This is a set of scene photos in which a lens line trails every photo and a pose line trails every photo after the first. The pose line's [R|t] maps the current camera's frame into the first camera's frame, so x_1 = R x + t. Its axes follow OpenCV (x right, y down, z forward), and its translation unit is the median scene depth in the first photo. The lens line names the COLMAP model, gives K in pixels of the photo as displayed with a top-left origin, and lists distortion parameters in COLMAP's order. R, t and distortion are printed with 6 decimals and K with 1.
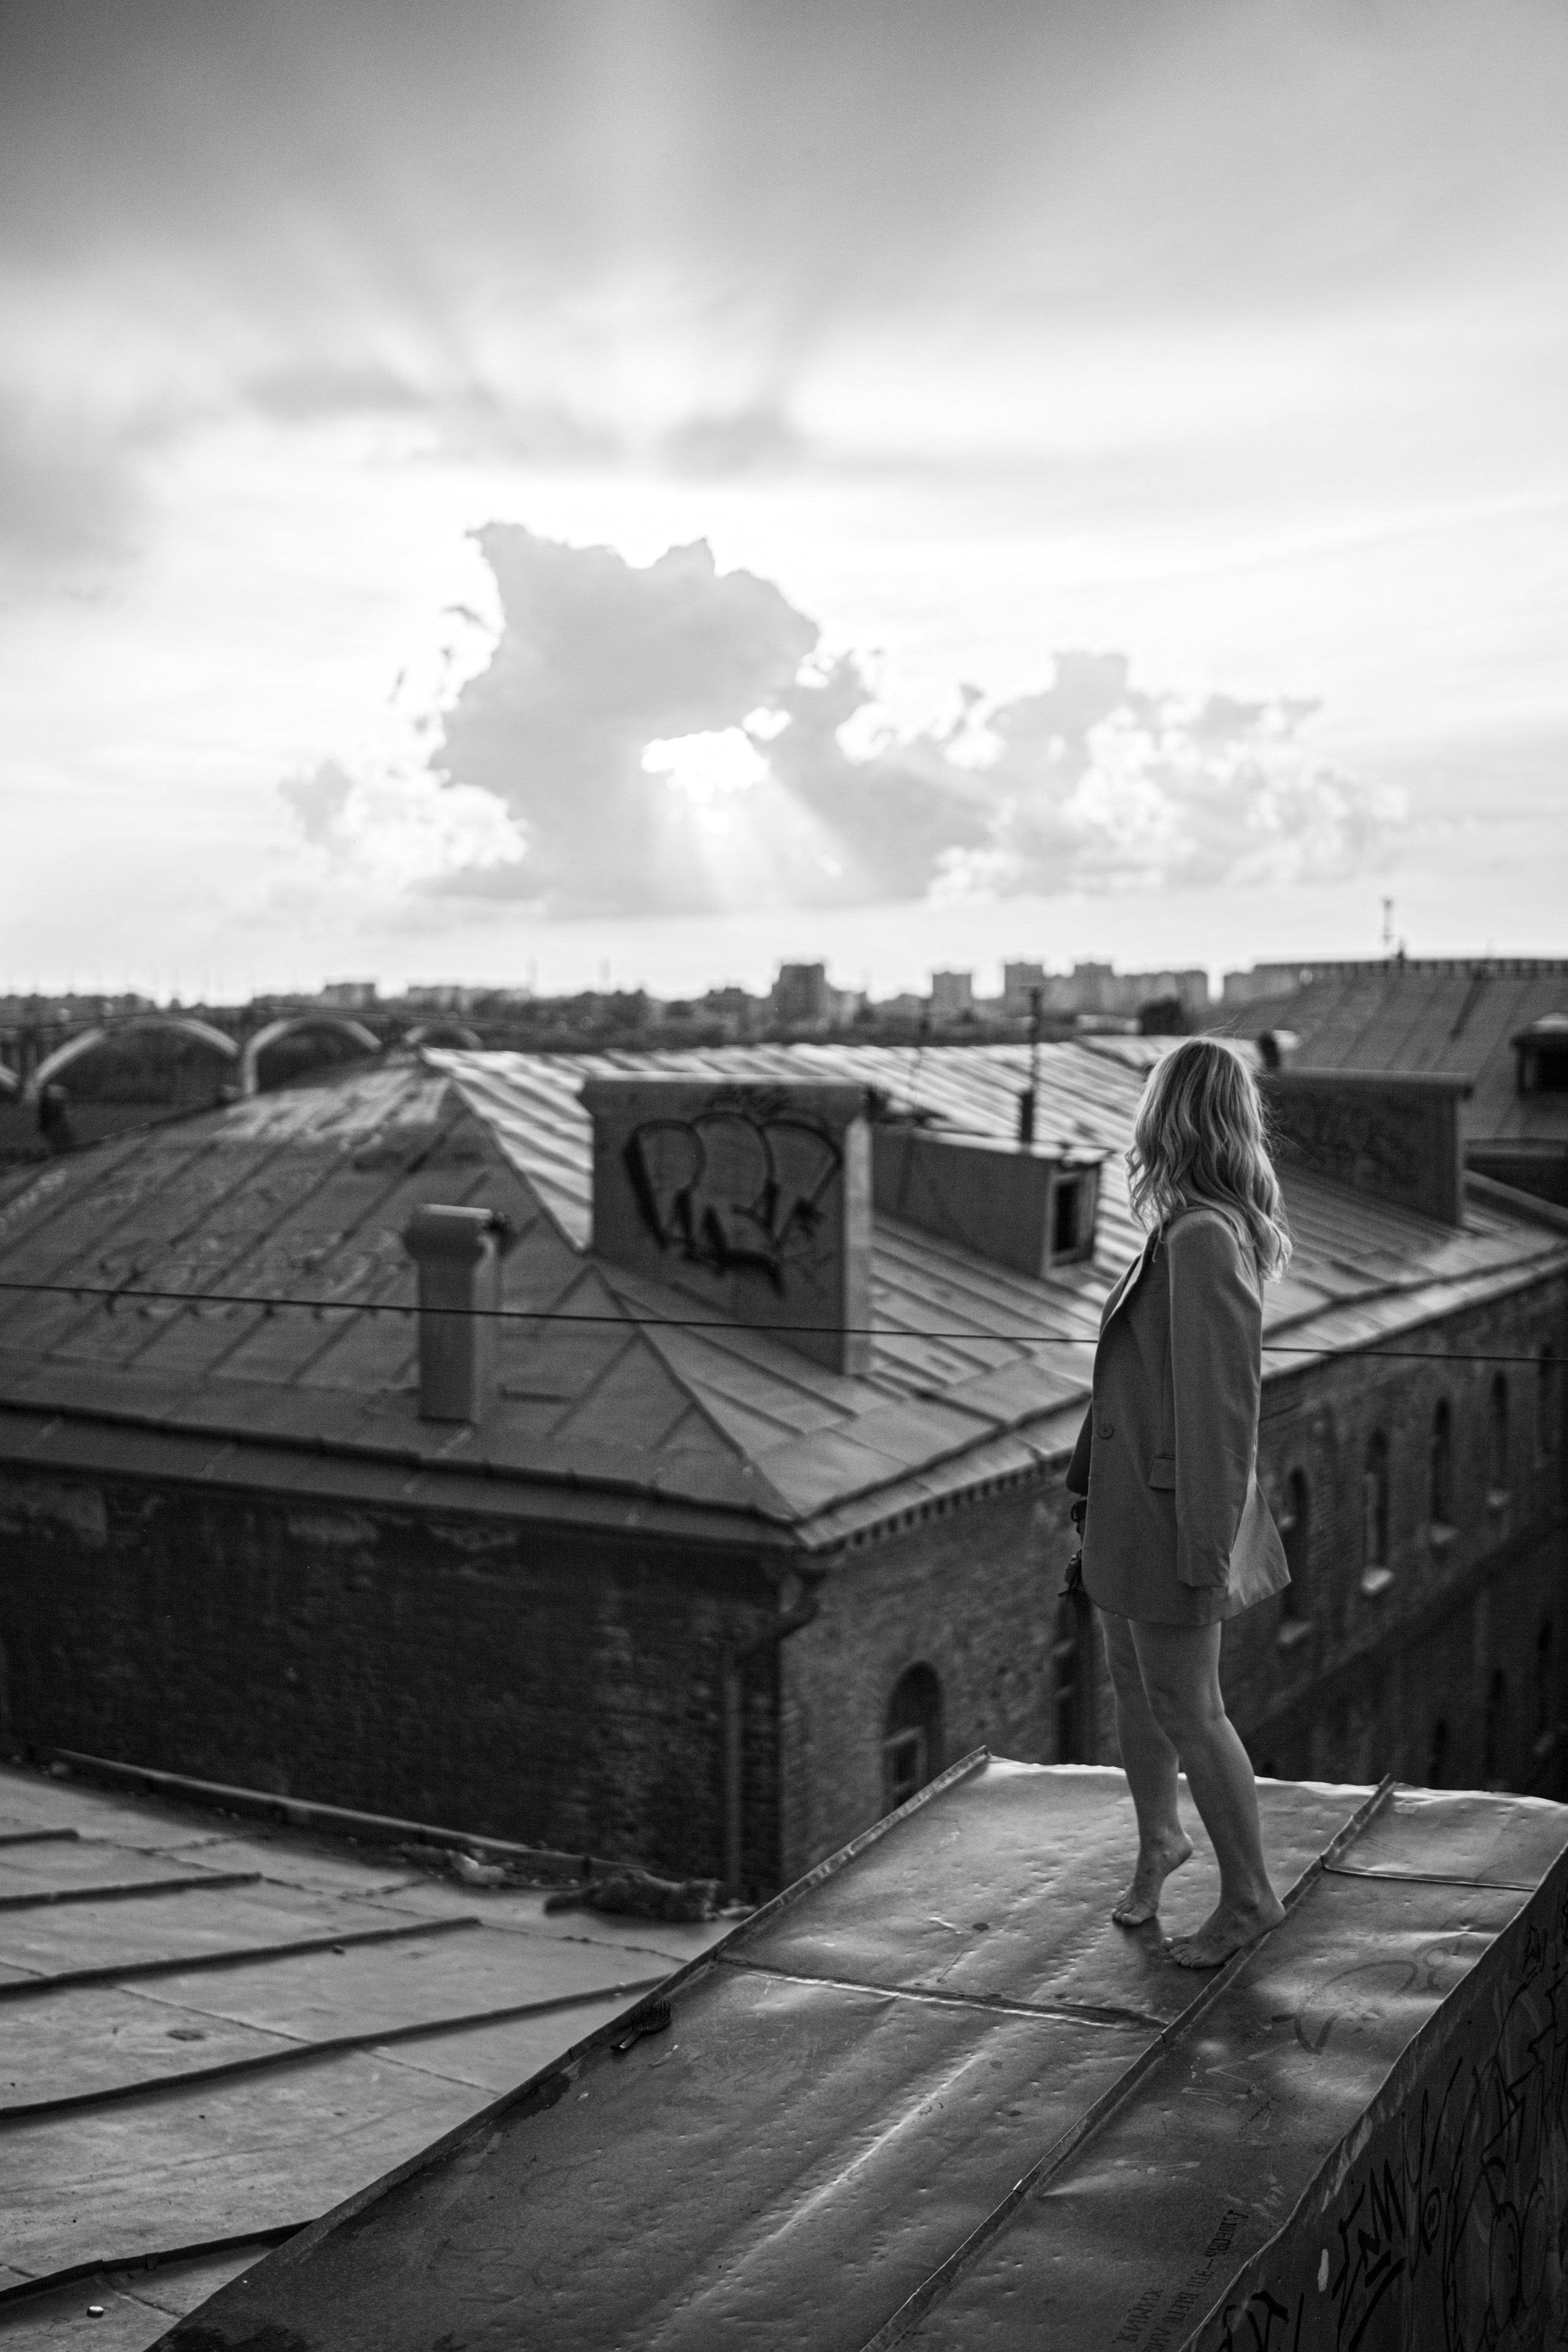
lens RADIAL K [[2653.8, 0, 769.0], [0, 2653.8, 1167.8], [0, 0, 1]] dist [-0.066574, 0.000000]
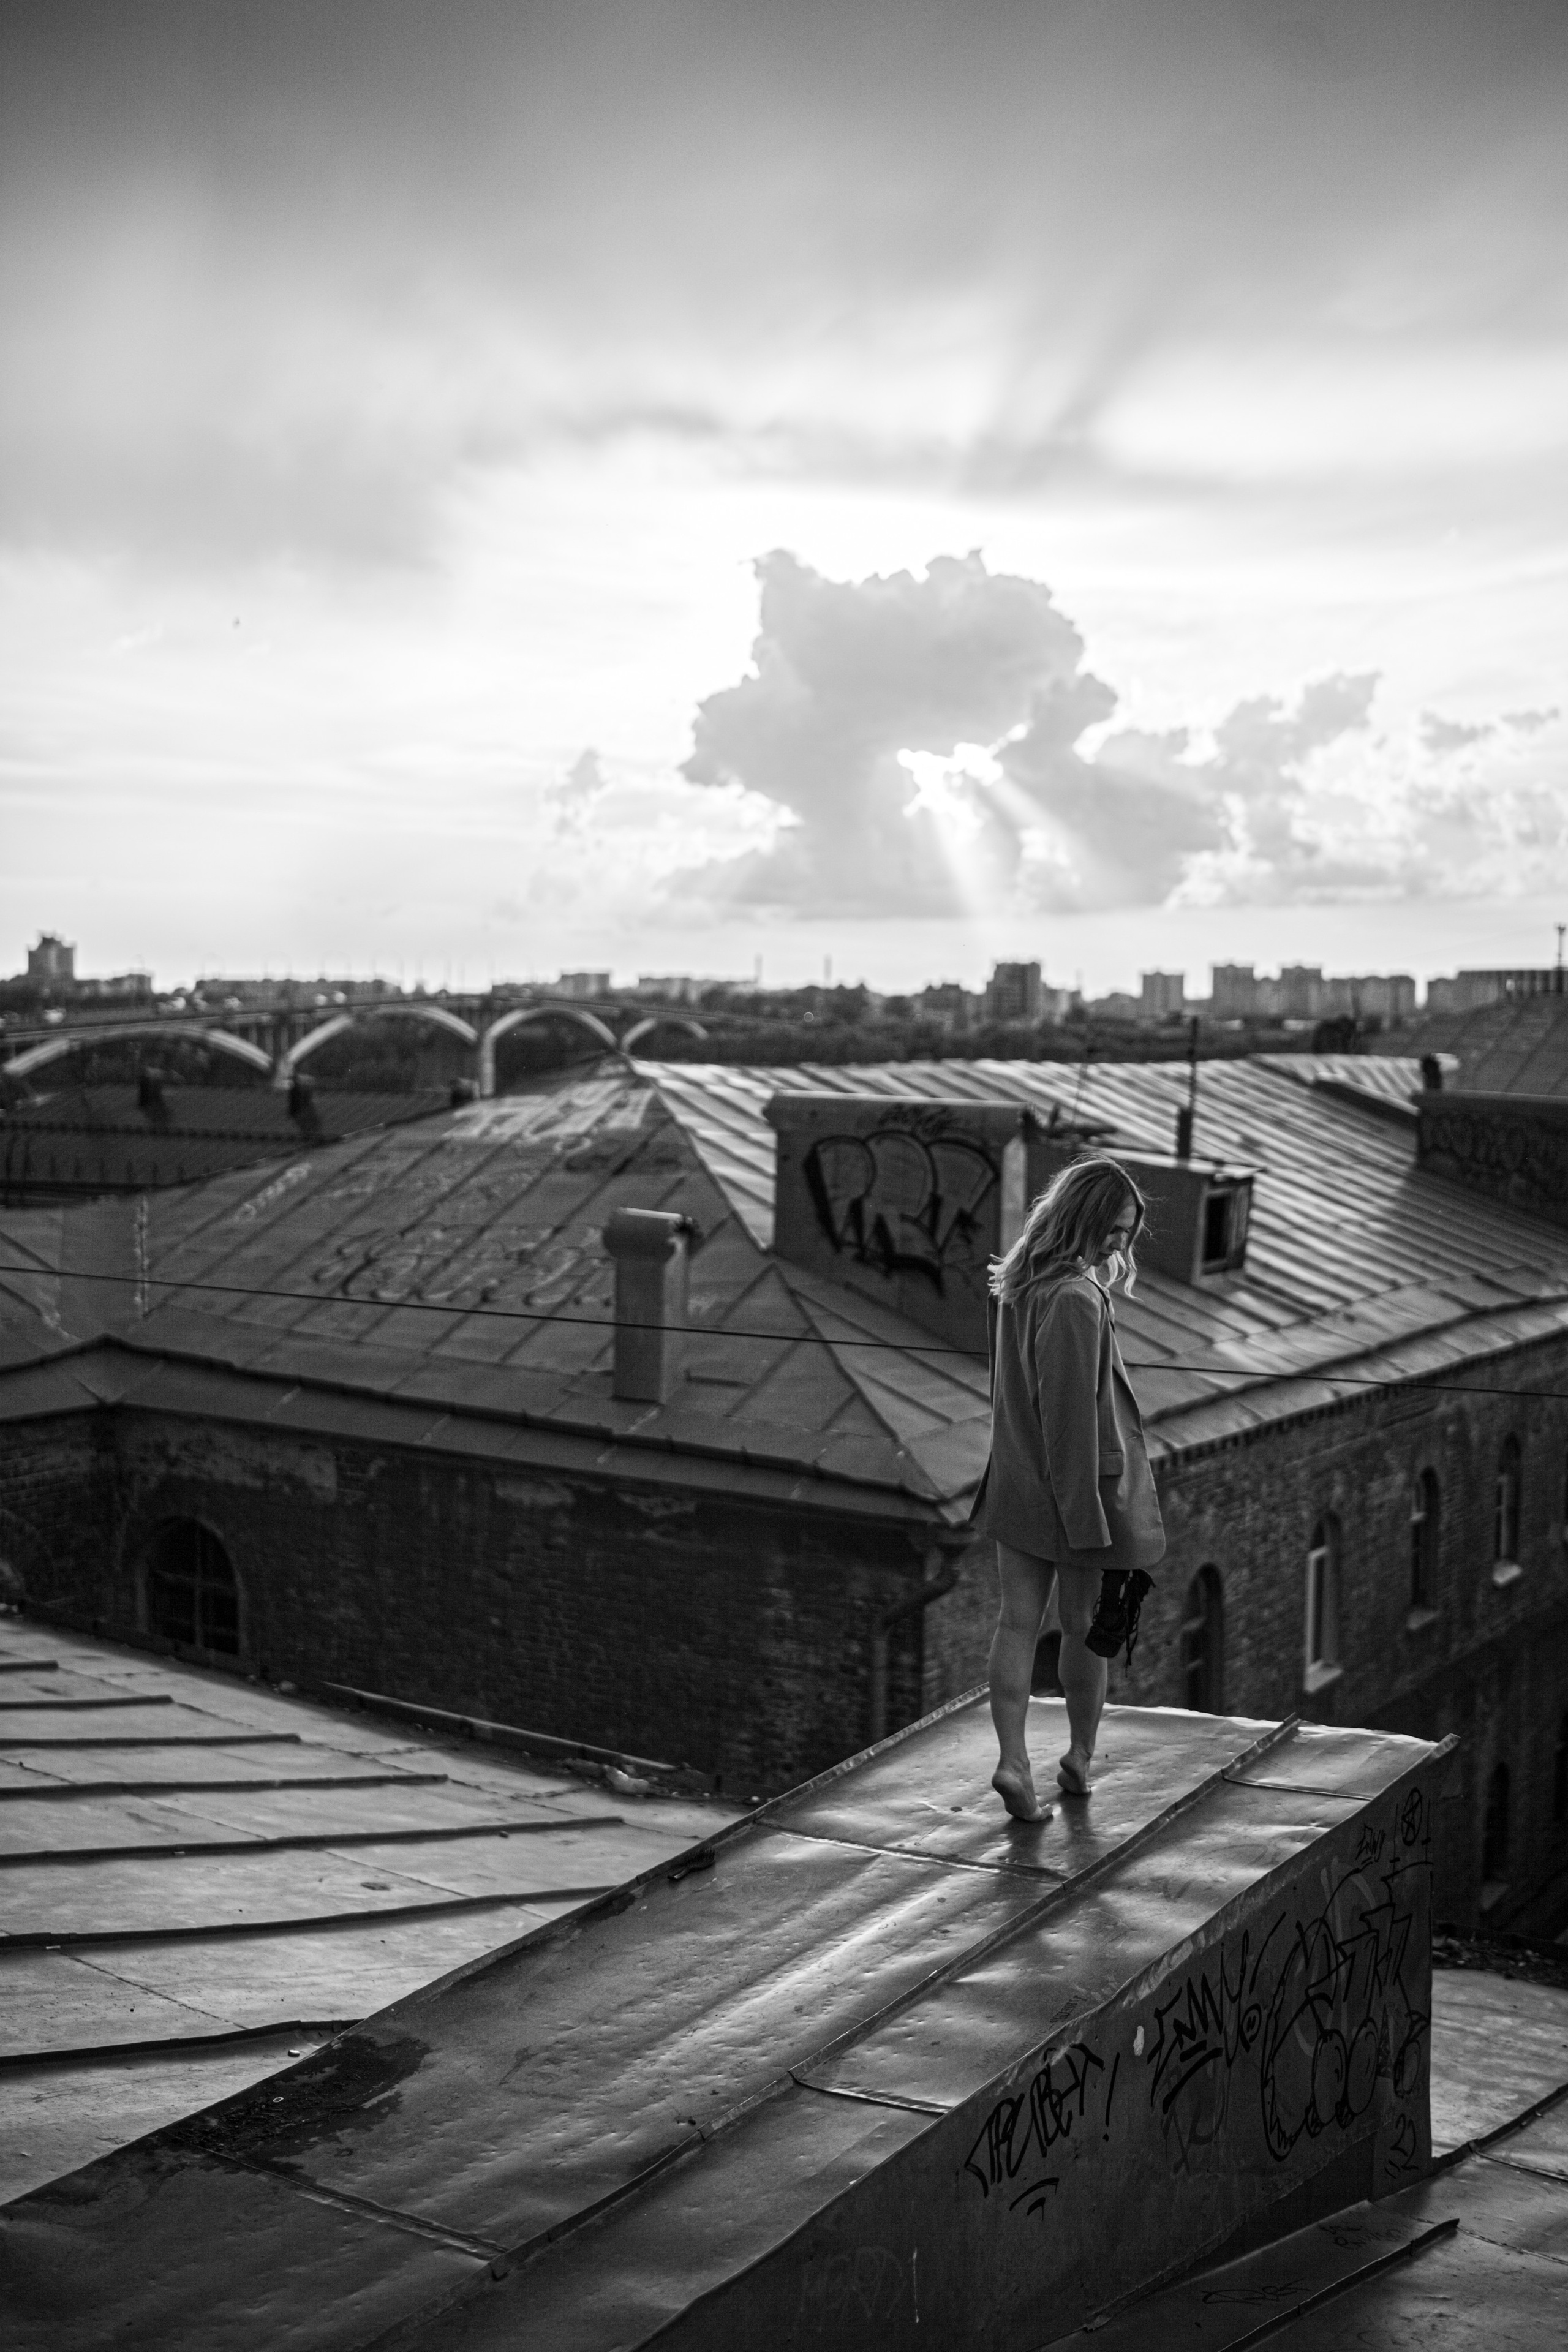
lens RADIAL K [[2653.8, 0, 780.7], [0, 2653.8, 1165.9], [0, 0, 1]] dist [-0.066574, 0.000000]
pose [[0.995917, 0.024347, -0.086929, 0.035078], [-0.023598, 0.999675, 0.009634, -0.016648], [0.087135, -0.007543, 0.996168, -0.116926]]
